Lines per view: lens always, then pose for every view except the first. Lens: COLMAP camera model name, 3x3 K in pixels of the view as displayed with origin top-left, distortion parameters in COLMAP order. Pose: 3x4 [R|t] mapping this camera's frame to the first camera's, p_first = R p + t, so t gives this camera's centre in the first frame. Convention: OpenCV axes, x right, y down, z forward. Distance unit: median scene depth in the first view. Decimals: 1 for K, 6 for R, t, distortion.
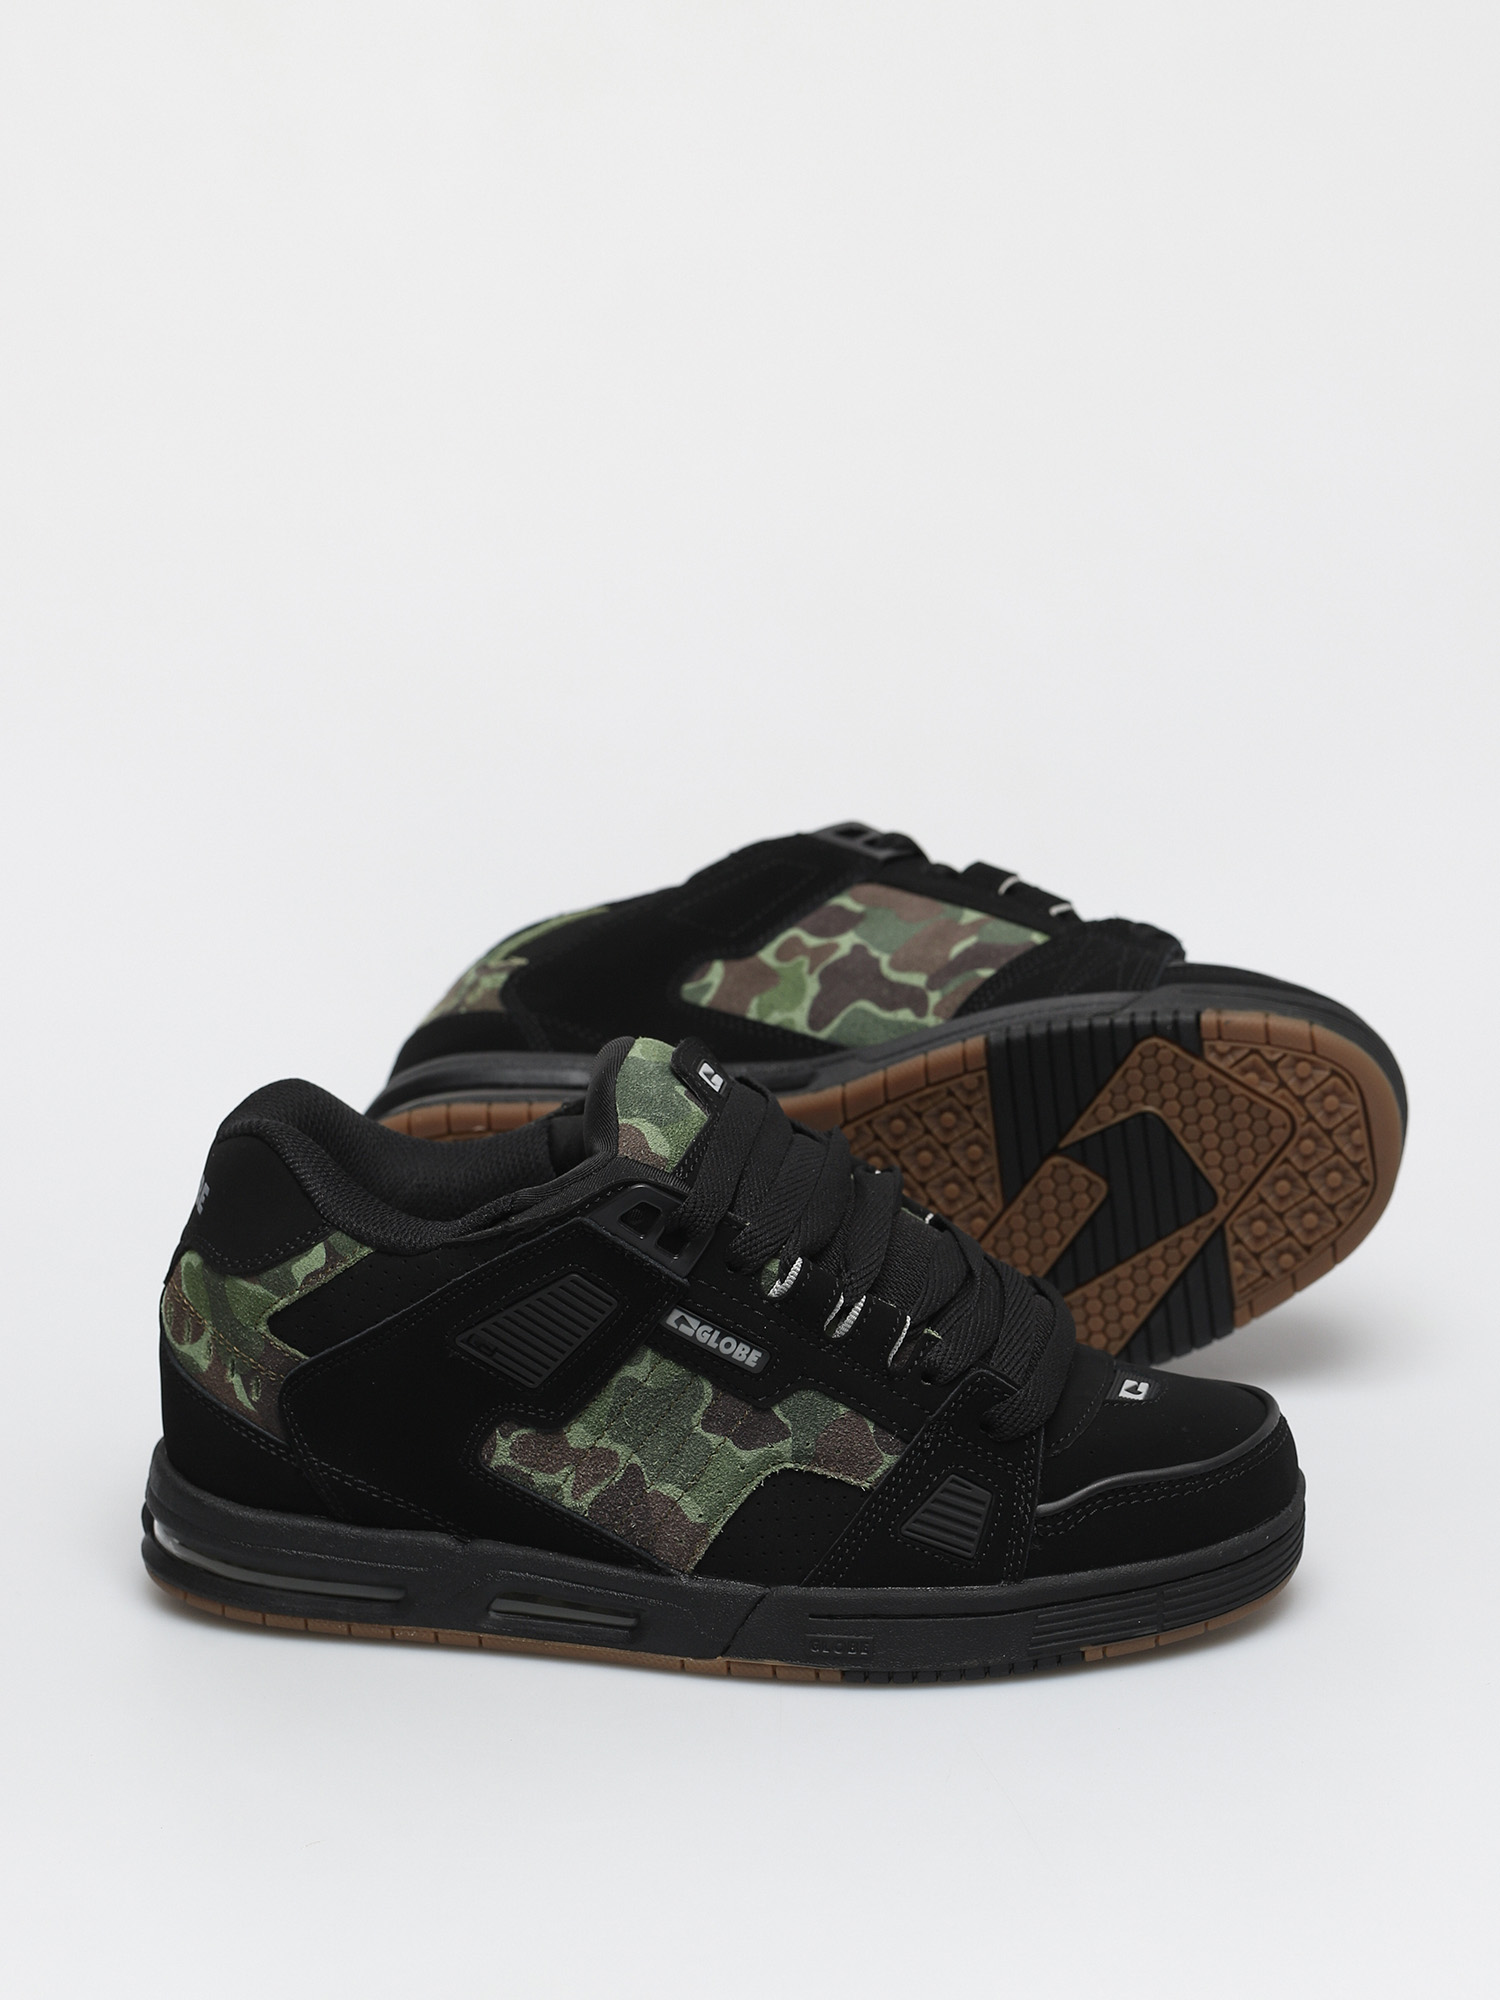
lens RADIAL K [[6556.3, 0, 750.0], [0, 6556.3, 1000.0], [0, 0, 1]] dist [-0.069183, 2.760103]
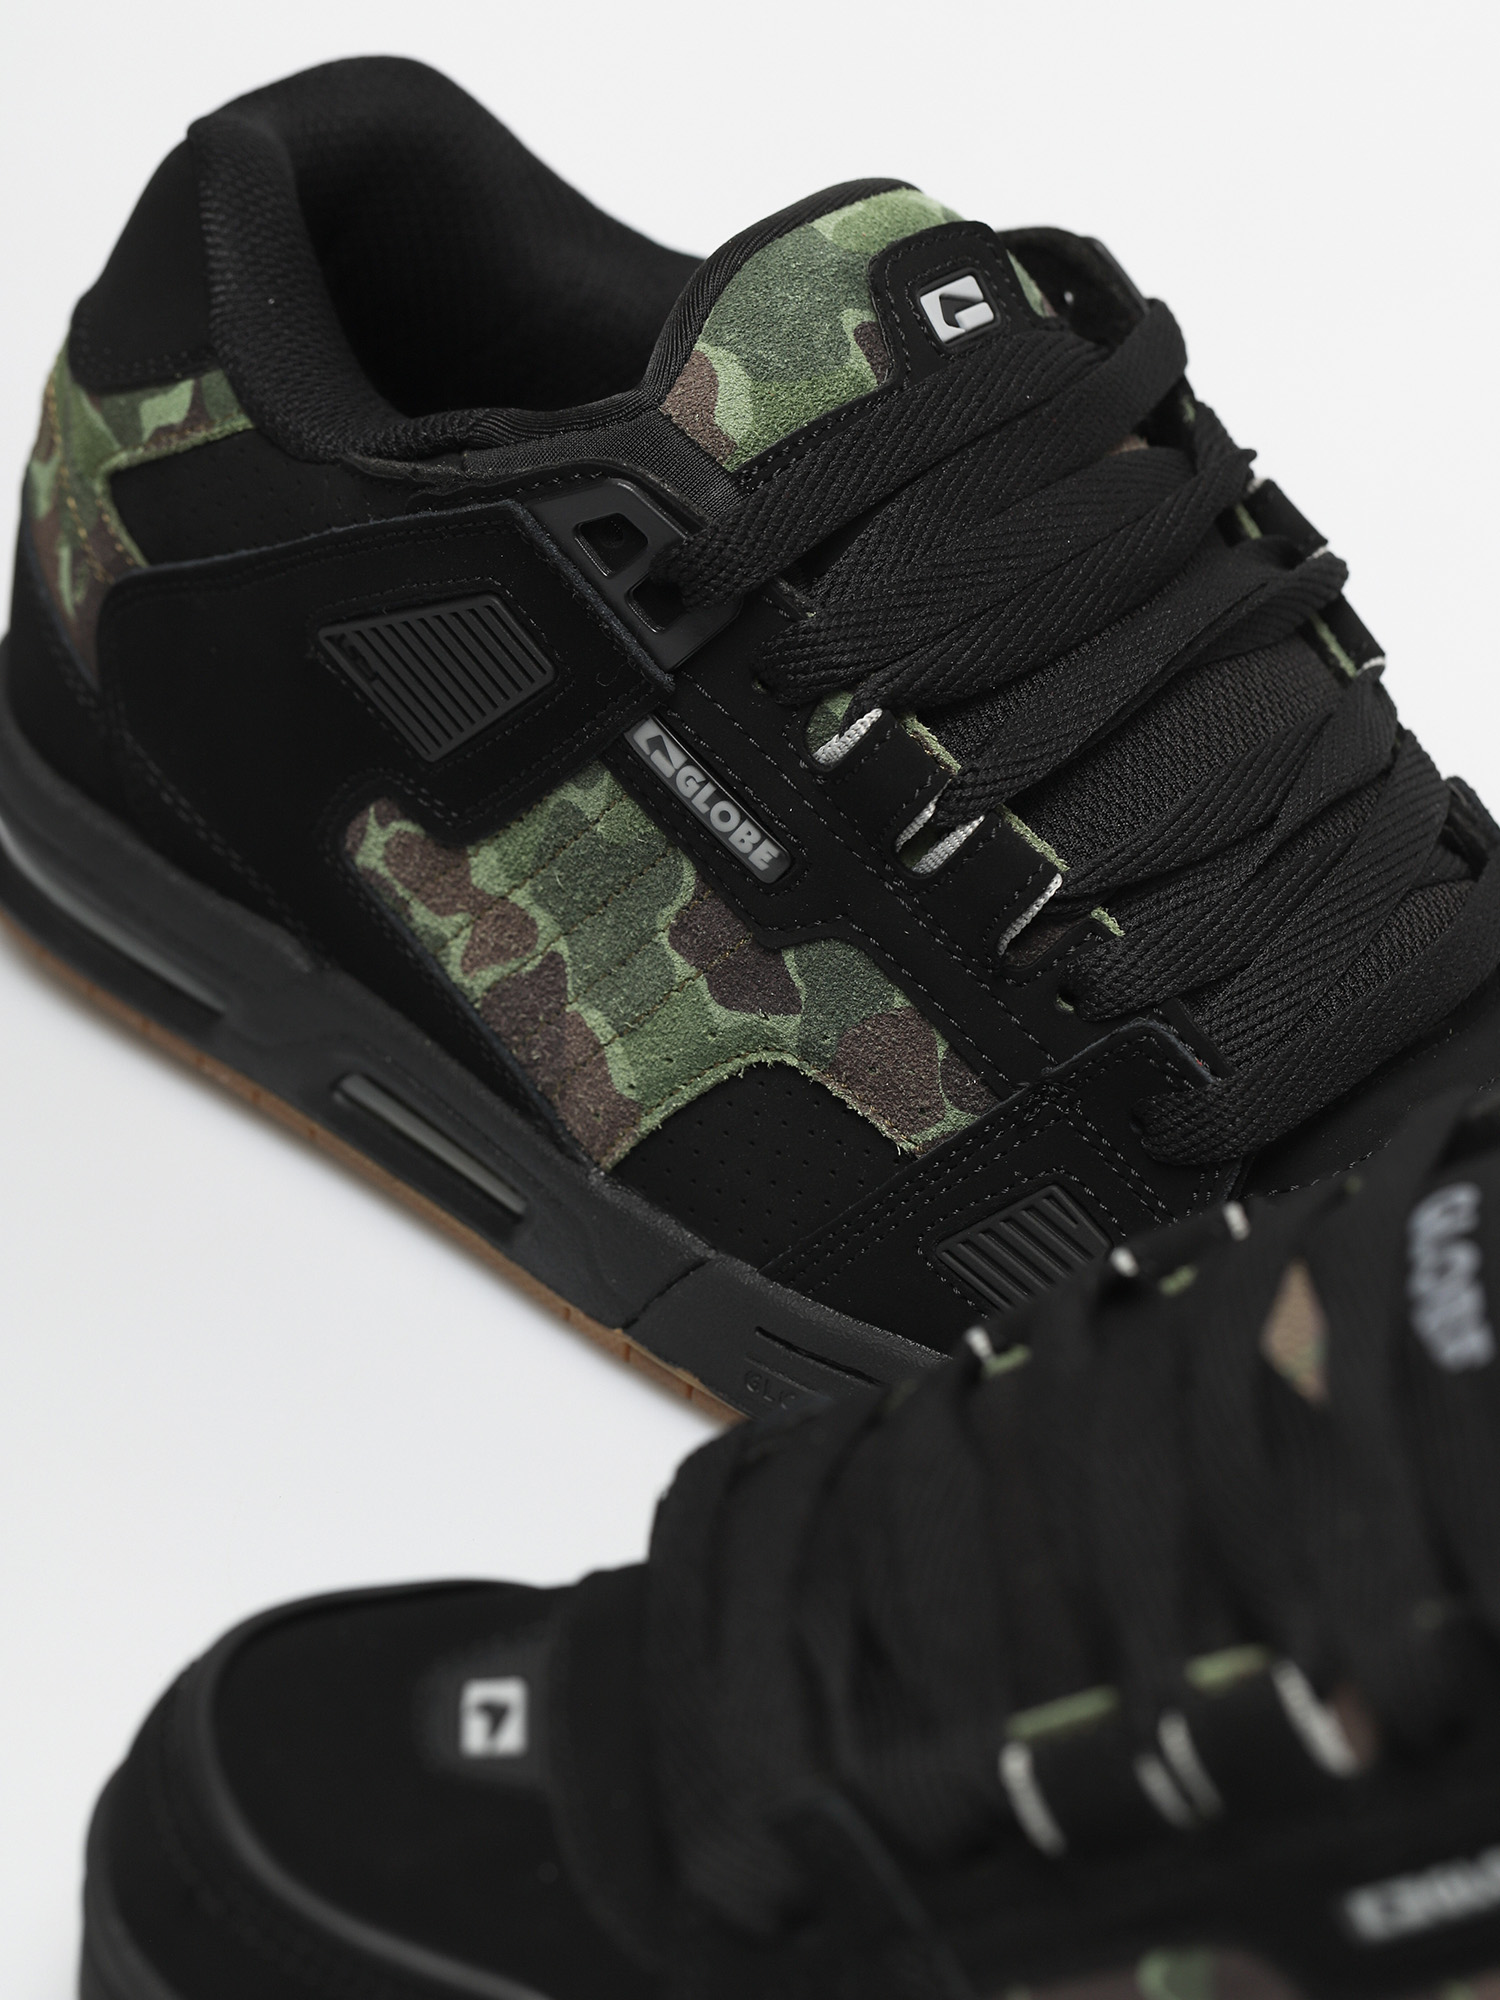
lens RADIAL K [[6556.3, 0, 750.0], [0, 6556.3, 1000.0], [0, 0, 1]] dist [-0.069183, 2.760103]
pose [[0.903994, 0.339630, -0.259706, 0.139971], [-0.282098, 0.930259, 0.234605, -0.057878], [0.321272, -0.138819, 0.936757, 0.499453]]
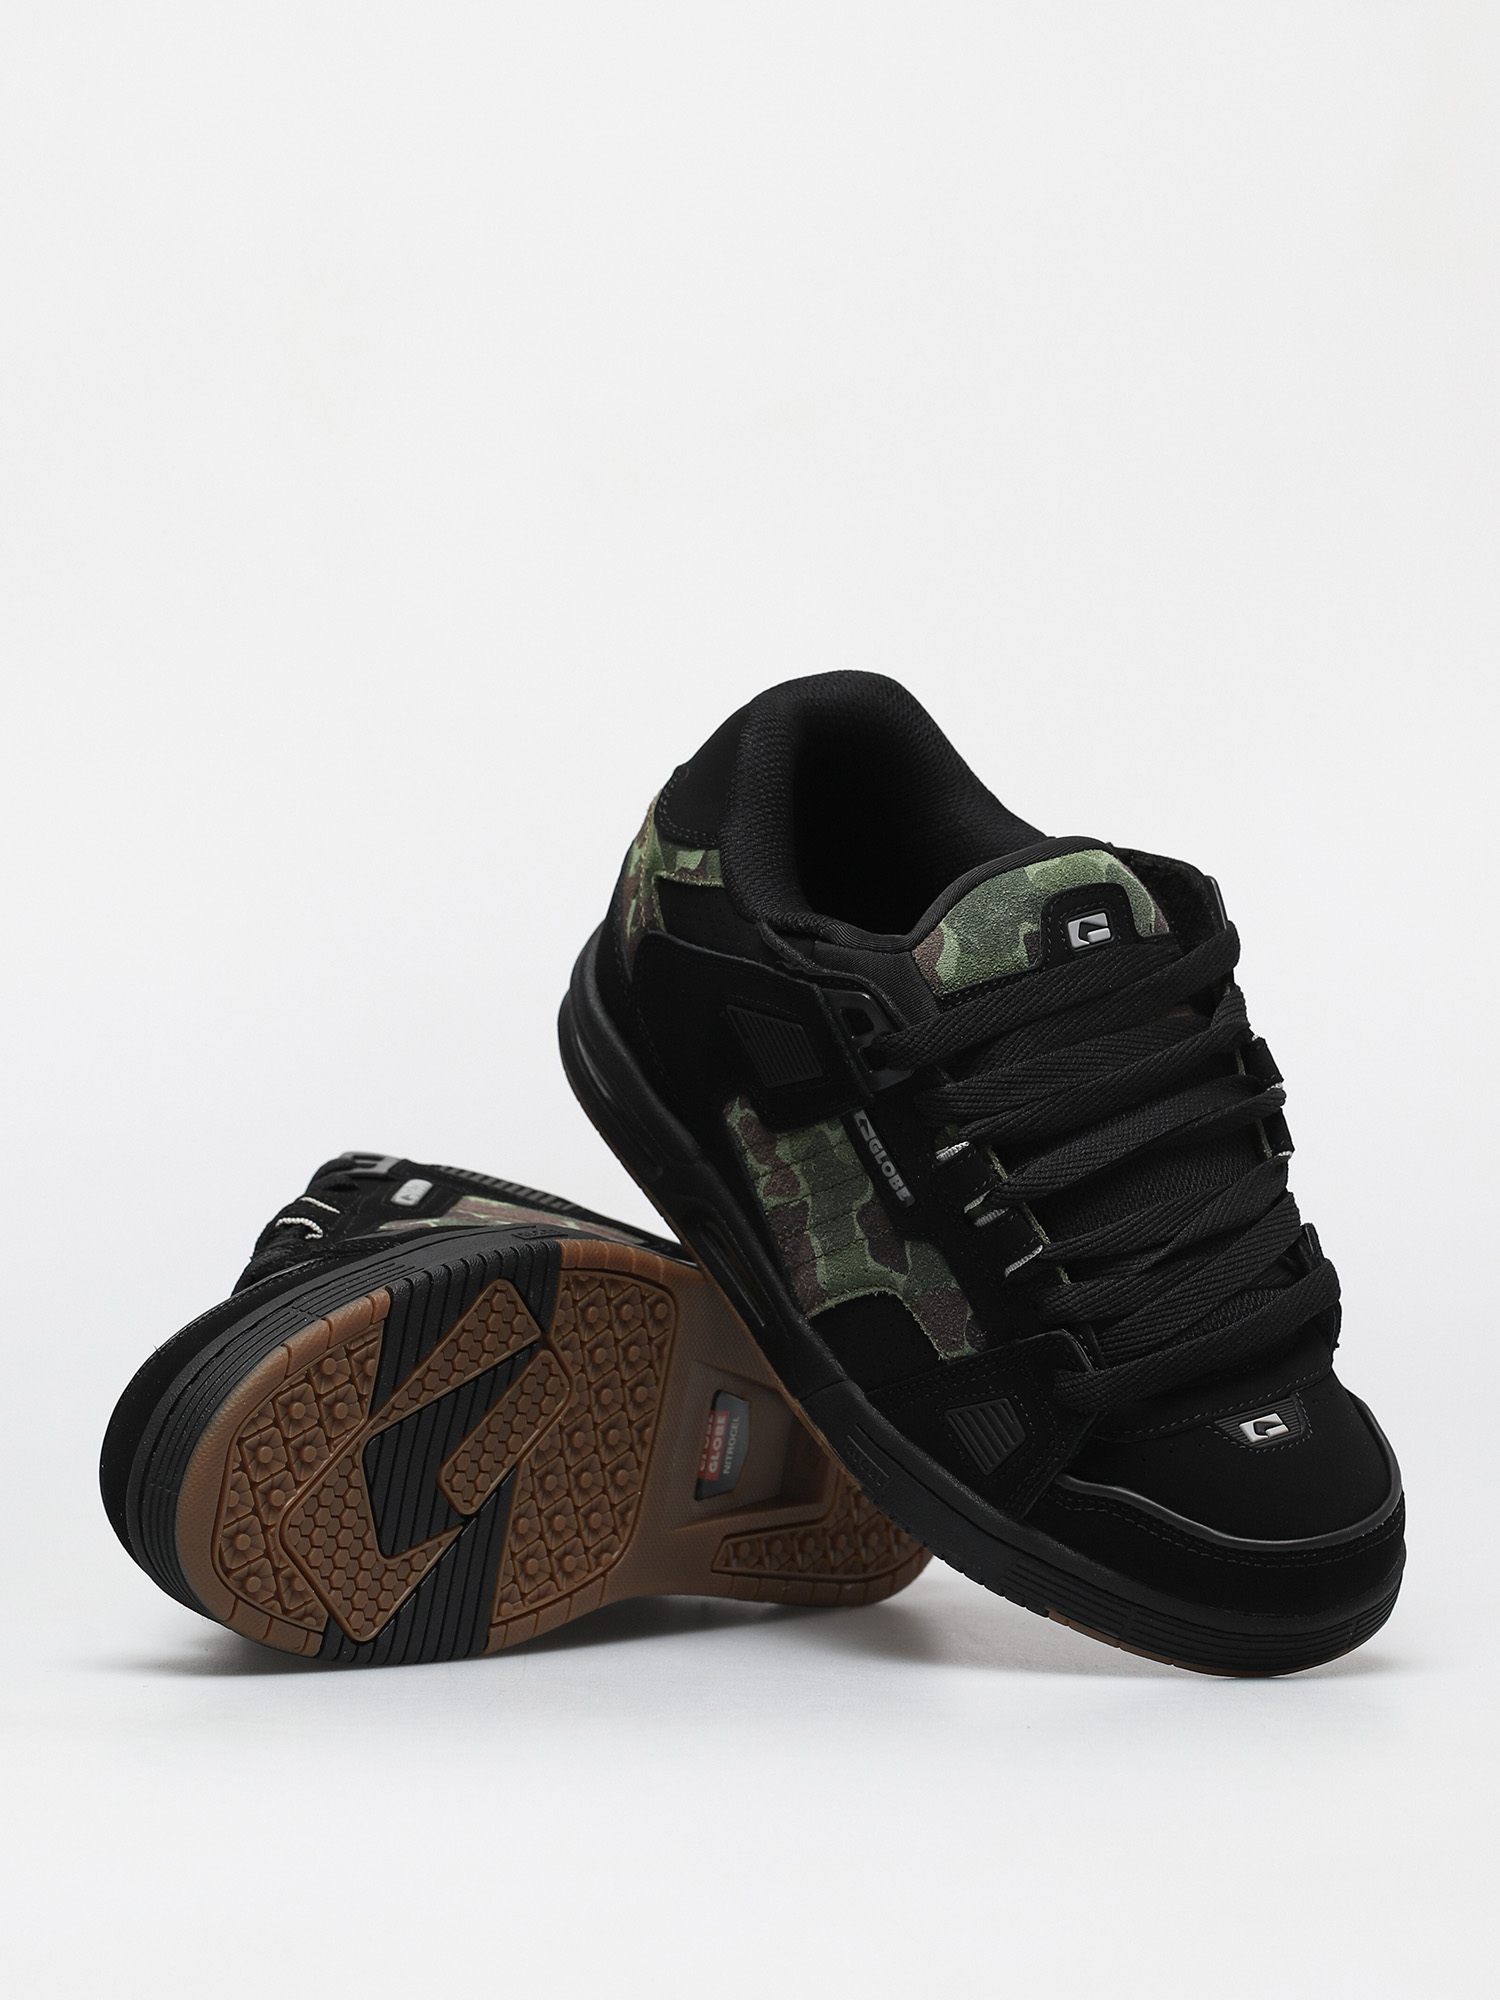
lens RADIAL K [[6556.3, 0, 750.0], [0, 6556.3, 1000.0], [0, 0, 1]] dist [-0.069183, 2.760103]
pose [[0.740163, 0.568091, -0.359767, 0.329579], [-0.456474, 0.817352, 0.351520, -0.314551], [0.493752, -0.095958, 0.864292, 0.111346]]
